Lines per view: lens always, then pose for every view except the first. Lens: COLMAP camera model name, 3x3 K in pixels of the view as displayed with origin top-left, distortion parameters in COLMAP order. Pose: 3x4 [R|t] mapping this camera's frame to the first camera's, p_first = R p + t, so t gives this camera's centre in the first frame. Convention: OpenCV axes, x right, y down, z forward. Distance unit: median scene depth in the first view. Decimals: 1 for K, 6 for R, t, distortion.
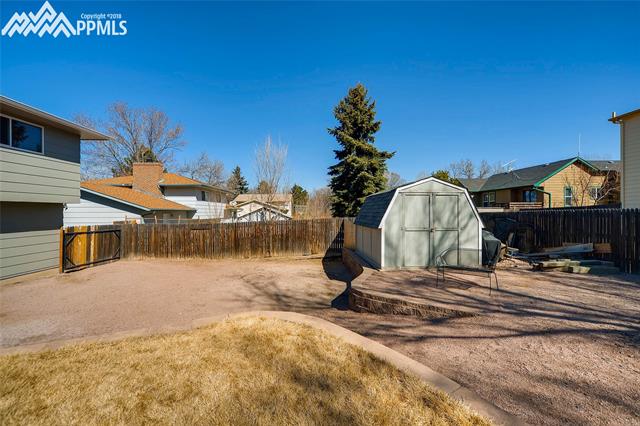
lens RADIAL K [[263.7, 0, 321.5], [0, 263.7, 206.5], [0, 0, 1]] dist [-0.010851, 0.000154]
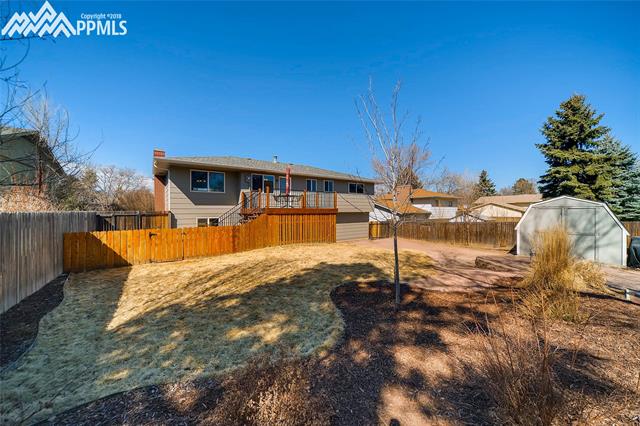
lens RADIAL K [[227.6, 0, 320.1], [0, 227.6, 210.6], [0, 0, 1]] dist [0.000907, 0.000105]
pose [[0.556139, -0.001197, -0.831089, 0.436230], [0.019690, 0.999737, 0.011736, -0.044838], [0.830856, -0.022891, 0.556016, -0.465705]]
